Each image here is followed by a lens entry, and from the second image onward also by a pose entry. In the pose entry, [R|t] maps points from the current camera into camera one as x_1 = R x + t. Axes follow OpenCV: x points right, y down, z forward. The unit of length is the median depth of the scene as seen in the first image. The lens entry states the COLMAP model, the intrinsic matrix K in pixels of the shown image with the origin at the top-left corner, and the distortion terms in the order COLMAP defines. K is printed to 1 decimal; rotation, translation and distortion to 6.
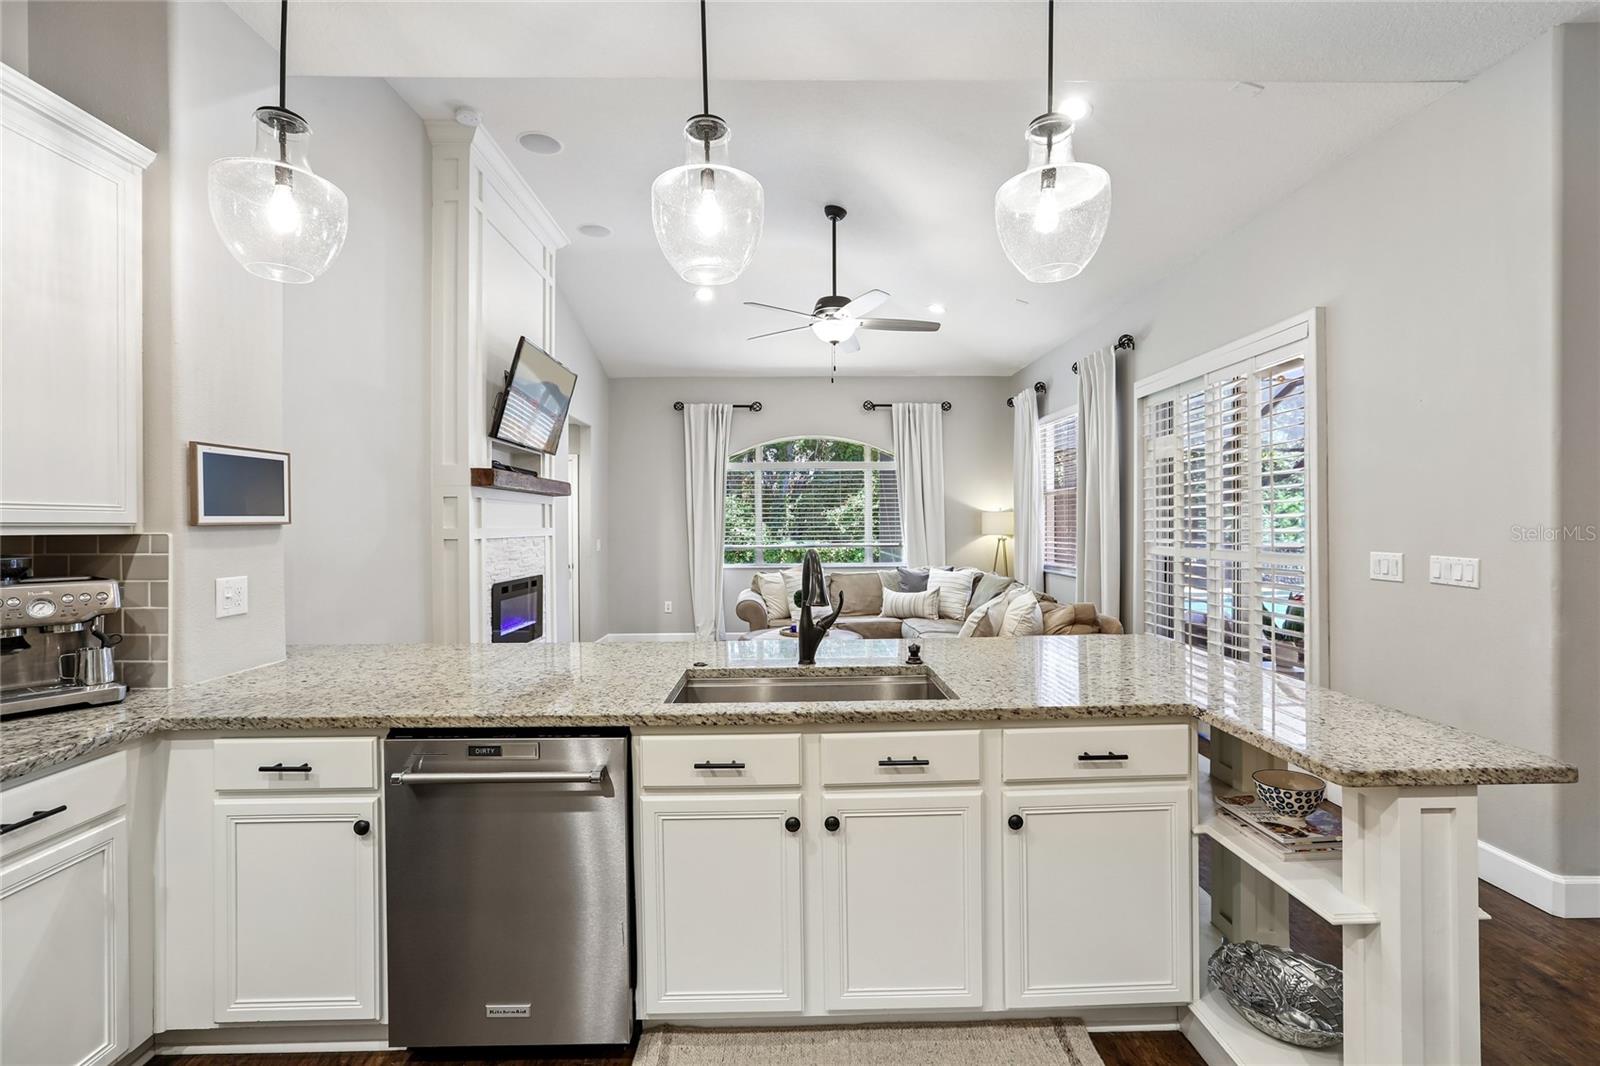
lens RADIAL K [[722.2, 0, 800.1], [0, 722.2, 525.9], [0, 0, 1]] dist [-0.031557, 0.015179]
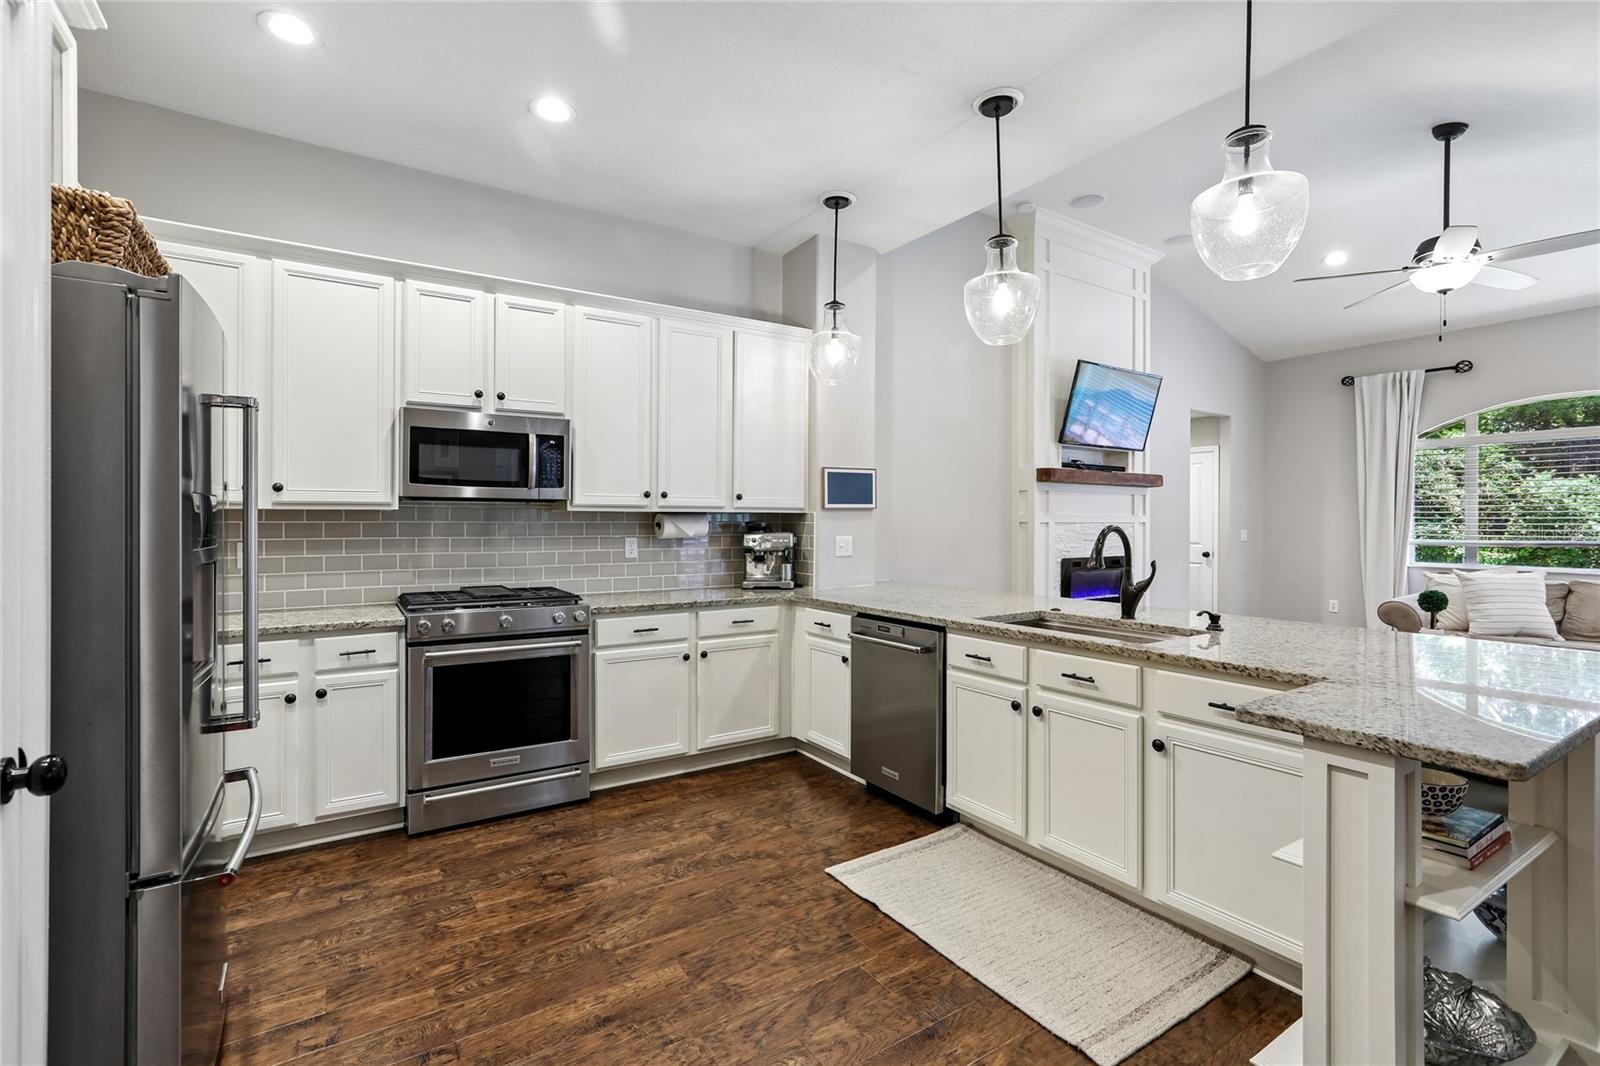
lens RADIAL K [[722.2, 0, 799.1], [0, 722.2, 524.7], [0, 0, 1]] dist [-0.031557, 0.015179]
pose [[0.528798, 0.013160, -0.848645, 0.838080], [-0.007228, 0.999913, 0.011002, 0.022499], [0.848717, 0.000316, 0.528848, -0.139702]]
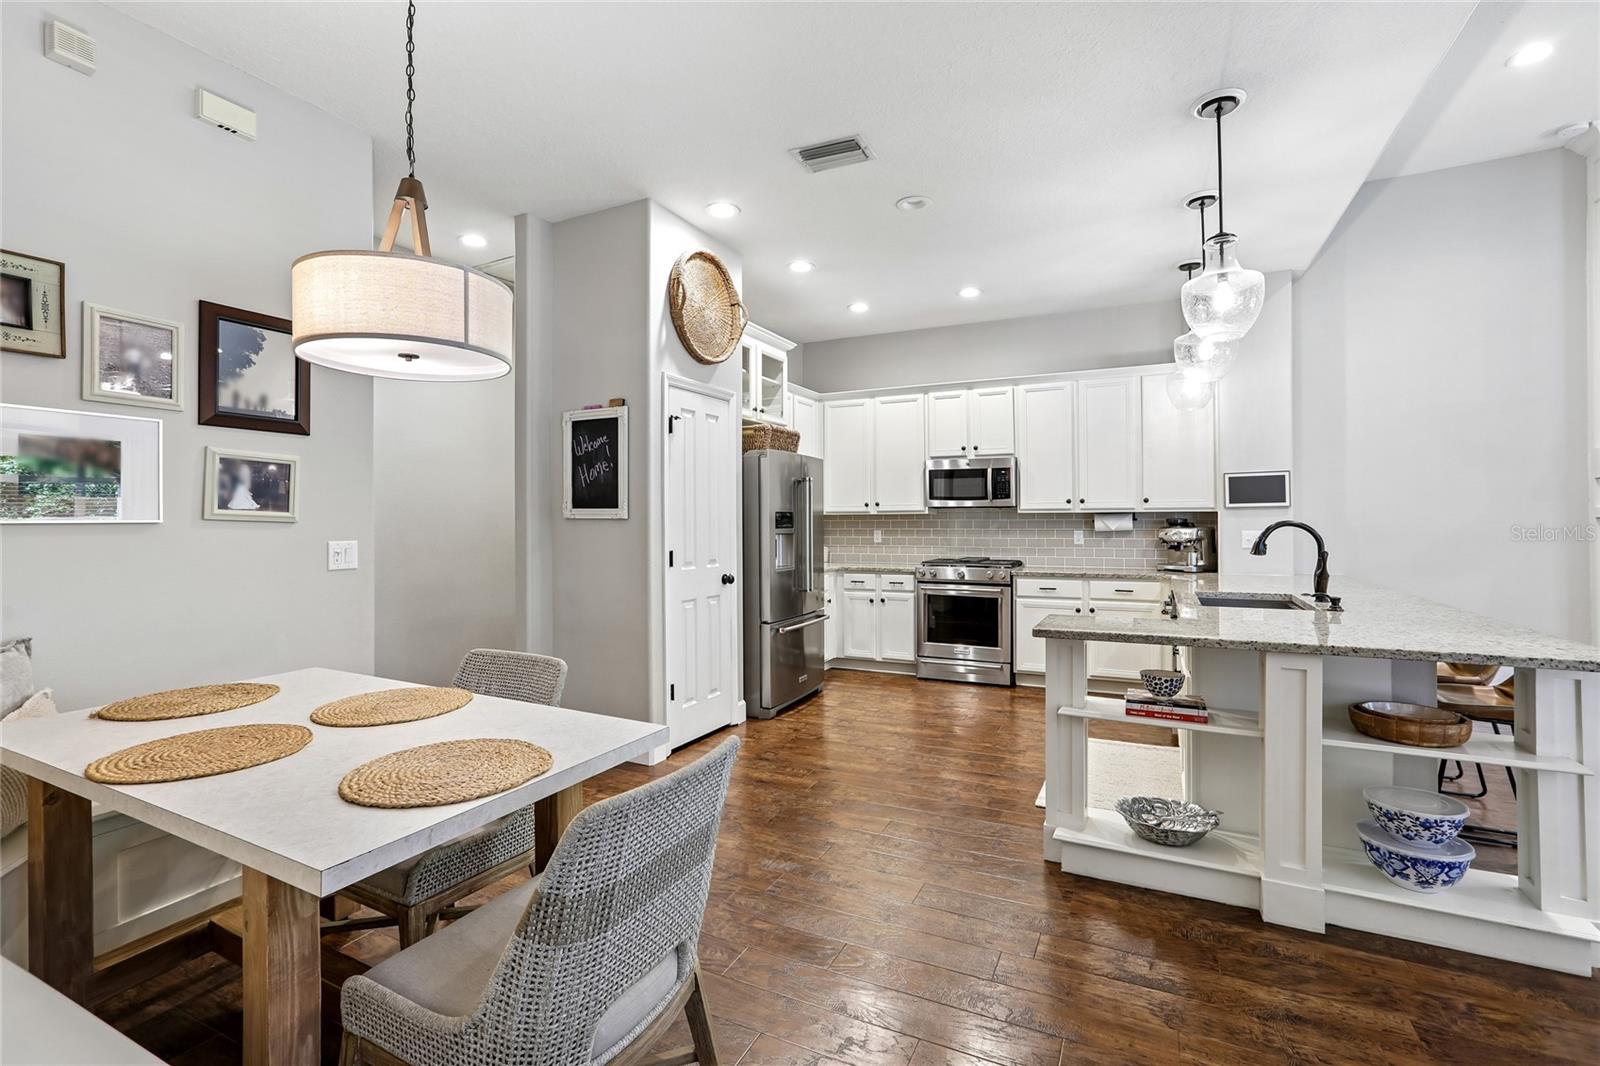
lens RADIAL K [[722.2, 0, 809.9], [0, 722.2, 520.5], [0, 0, 1]] dist [-0.031557, 0.015179]
pose [[-0.449483, 0.010802, -0.893224, 1.918636], [0.006659, 0.999940, 0.008742, 0.012059], [0.893264, -0.002019, -0.449528, 0.819907]]
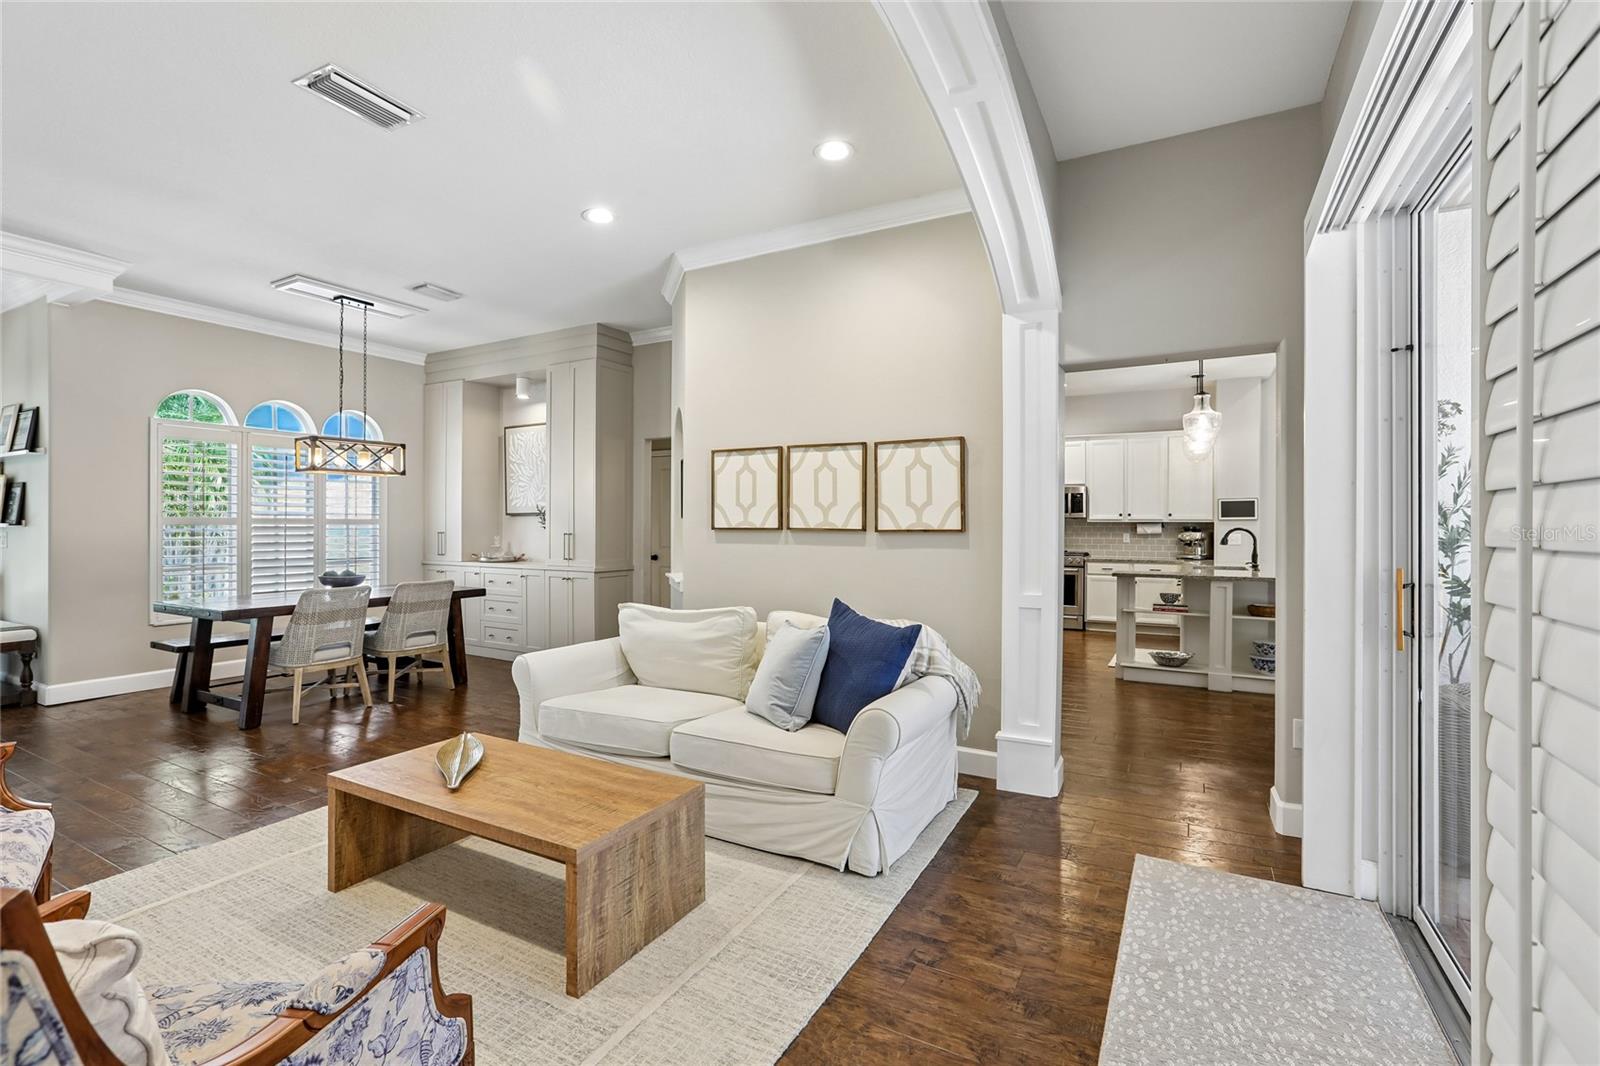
lens RADIAL K [[722.2, 0, 810.9], [0, 722.2, 528.0], [0, 0, 1]] dist [-0.031557, 0.015179]
pose [[-0.488397, 0.008603, -0.872579, 3.669671], [-0.003456, 0.999924, 0.011793, 0.004512], [0.872614, 0.008776, -0.488331, 0.951062]]
